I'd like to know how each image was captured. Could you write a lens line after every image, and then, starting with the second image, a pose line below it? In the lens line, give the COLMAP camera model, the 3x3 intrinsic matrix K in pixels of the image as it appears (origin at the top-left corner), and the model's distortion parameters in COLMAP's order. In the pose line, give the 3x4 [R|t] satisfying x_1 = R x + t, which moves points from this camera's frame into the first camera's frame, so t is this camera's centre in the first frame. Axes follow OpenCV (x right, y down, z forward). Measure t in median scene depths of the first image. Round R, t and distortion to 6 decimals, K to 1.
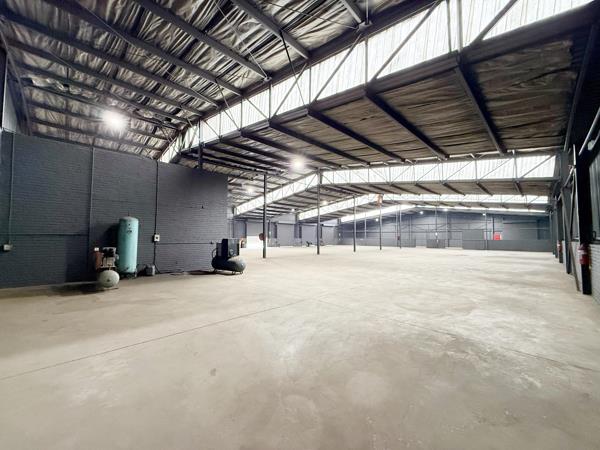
lens RADIAL K [[239.5, 0, 296.4], [0, 239.5, 225.0], [0, 0, 1]] dist [0.000442, 0.000008]
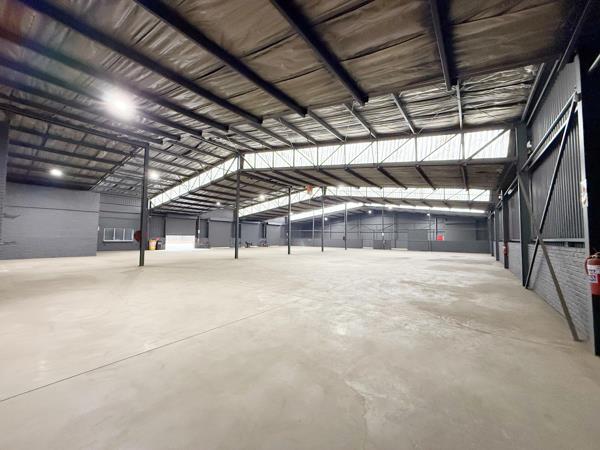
lens RADIAL K [[239.5, 0, 296.4], [0, 239.5, 225.0], [0, 0, 1]] dist [0.000442, 0.000008]
pose [[0.987703, 0.013838, 0.155731, 0.116720], [-0.013833, 0.999904, -0.001116, 0.007680], [-0.155731, -0.001052, 0.987799, 0.138364]]
